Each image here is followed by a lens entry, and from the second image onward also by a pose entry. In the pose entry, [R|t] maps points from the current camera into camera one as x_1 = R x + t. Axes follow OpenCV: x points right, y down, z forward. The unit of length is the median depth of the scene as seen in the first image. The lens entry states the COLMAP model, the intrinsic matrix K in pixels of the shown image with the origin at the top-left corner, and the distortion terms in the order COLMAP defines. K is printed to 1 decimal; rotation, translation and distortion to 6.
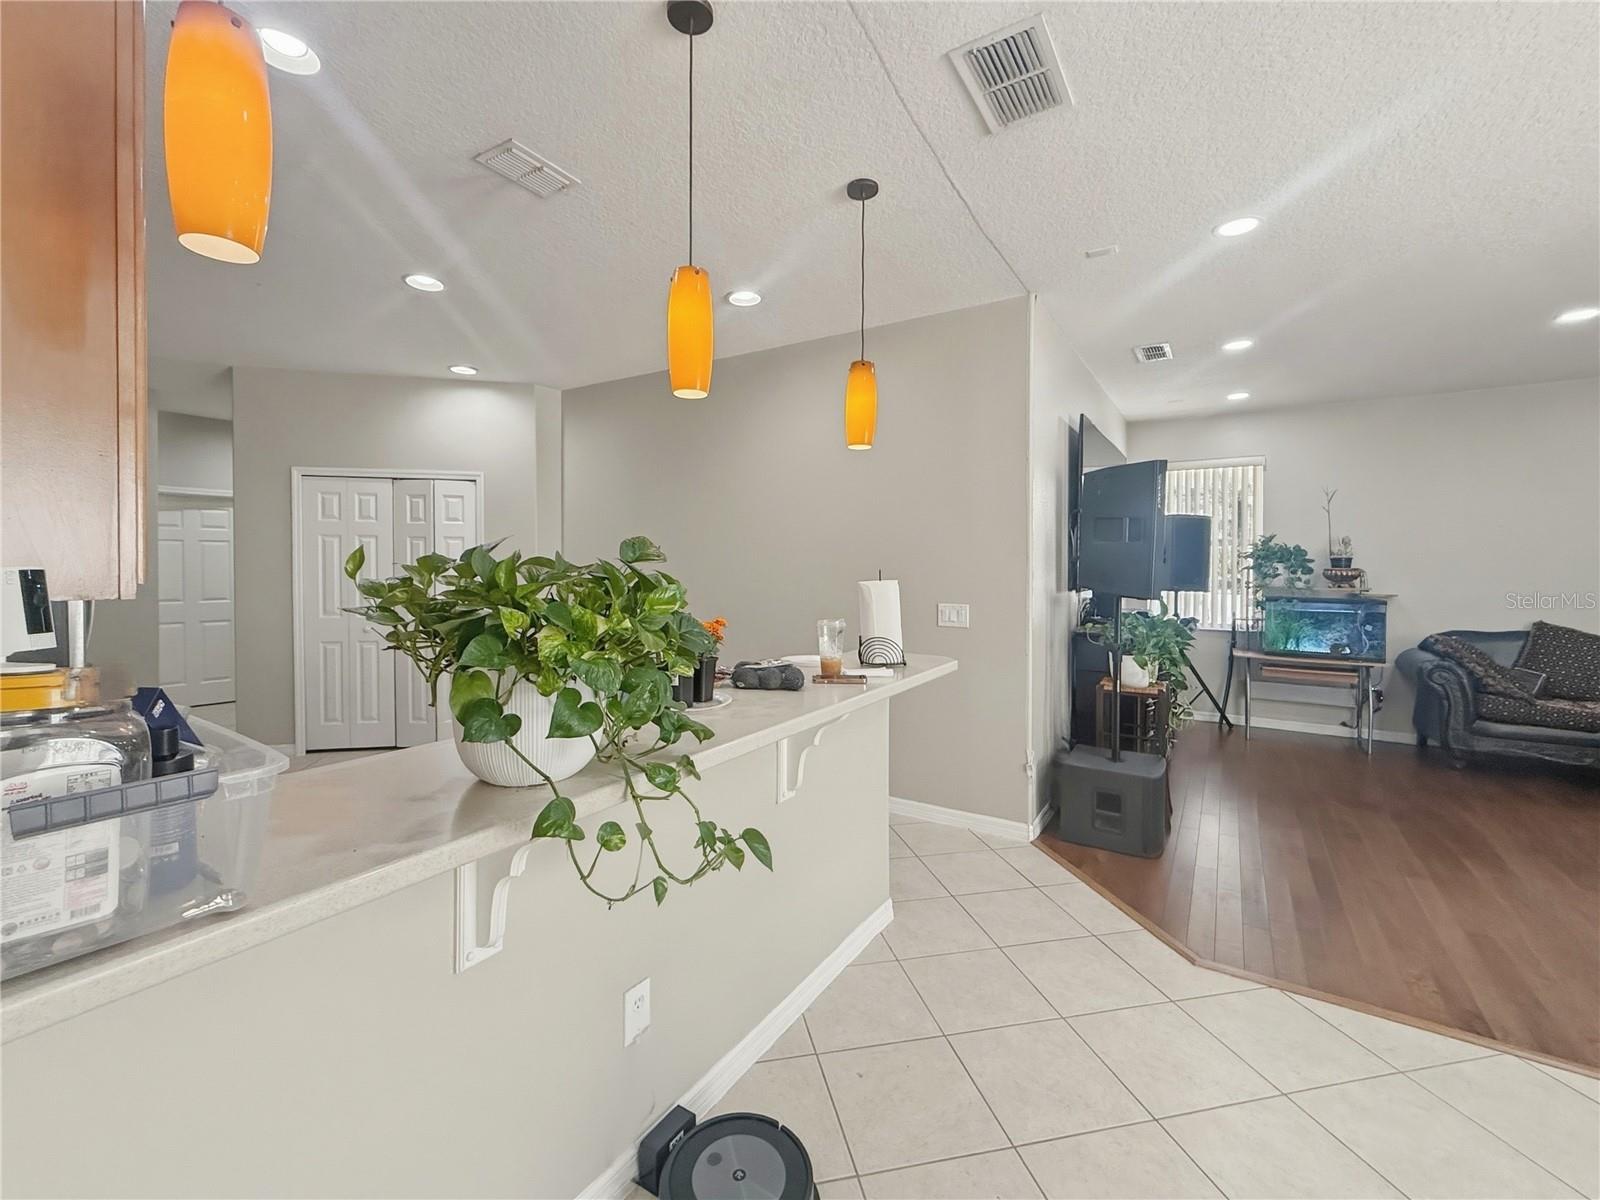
lens RADIAL K [[673.5, 0, 802.0], [0, 673.5, 572.2], [0, 0, 1]] dist [-0.010523, 0.000177]
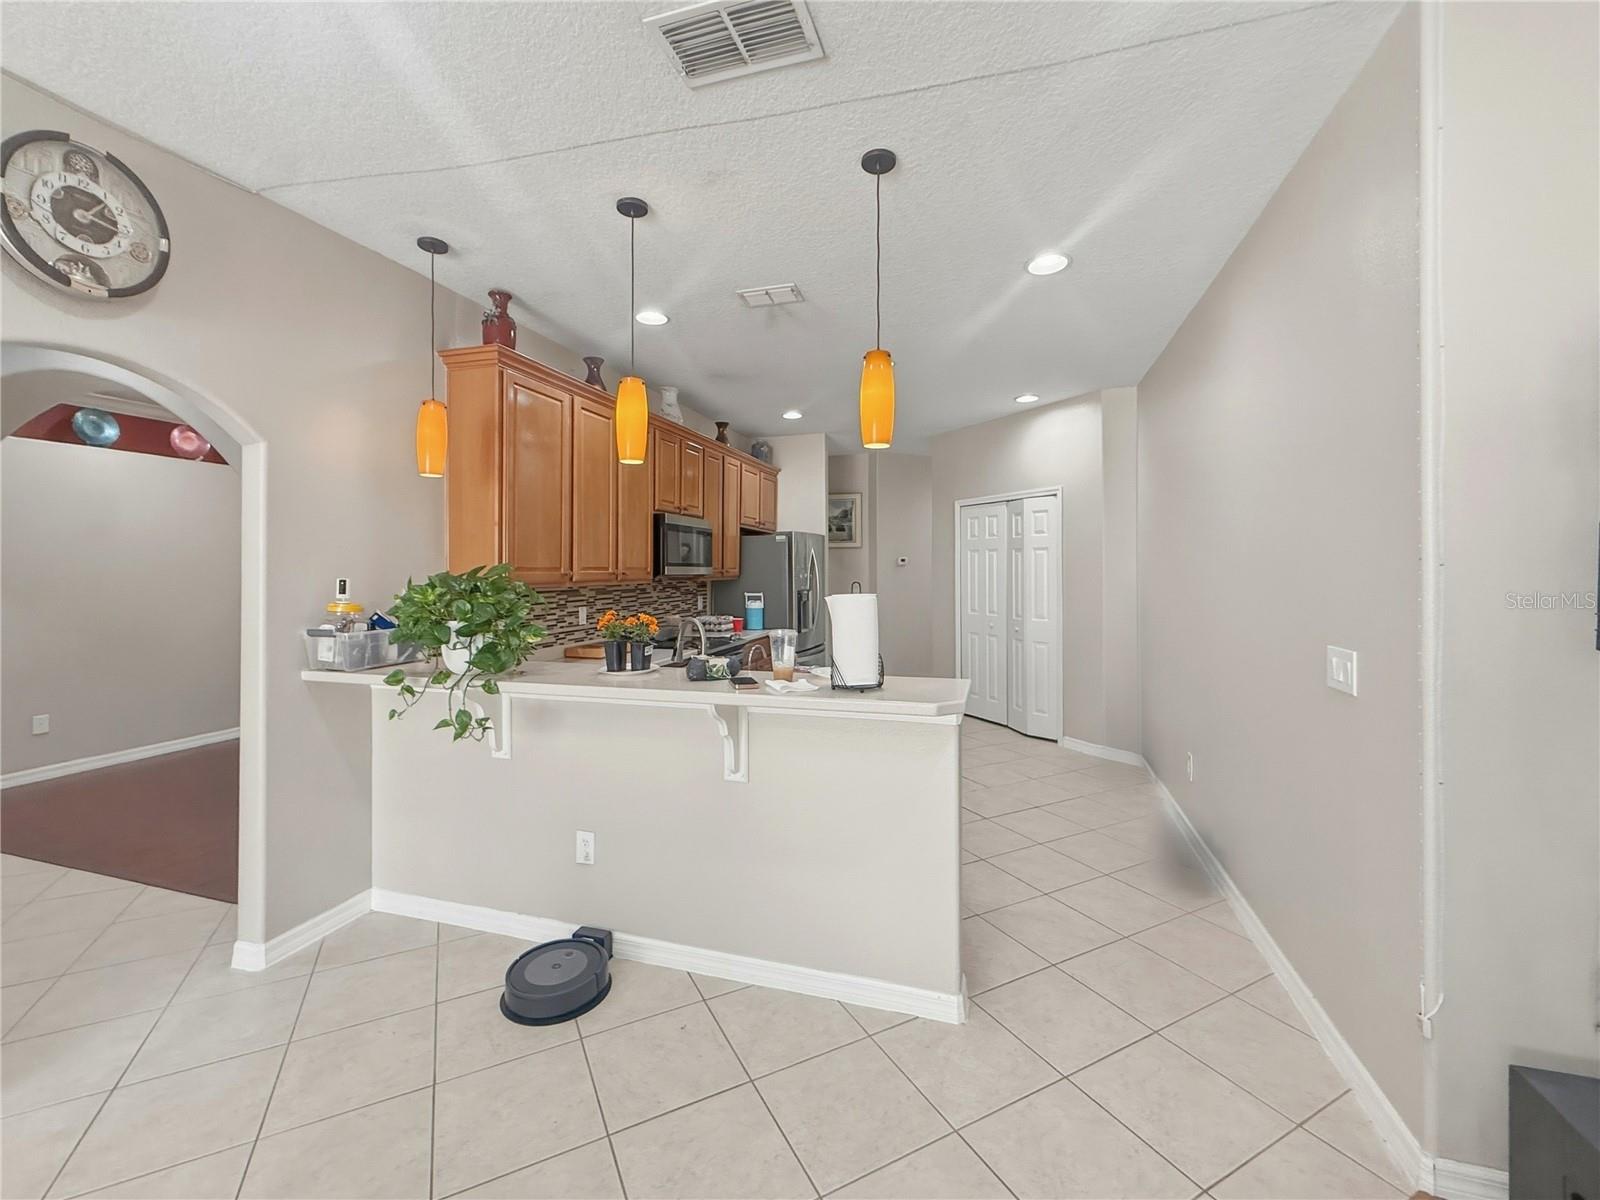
lens RADIAL K [[673.5, 0, 802.0], [0, 673.5, 572.2], [0, 0, 1]] dist [-0.010523, 0.000177]
pose [[0.265880, -0.004337, -0.963996, 0.483996], [-0.003471, 0.999979, -0.005456, -0.004779], [0.964000, 0.004796, 0.265860, 0.347827]]
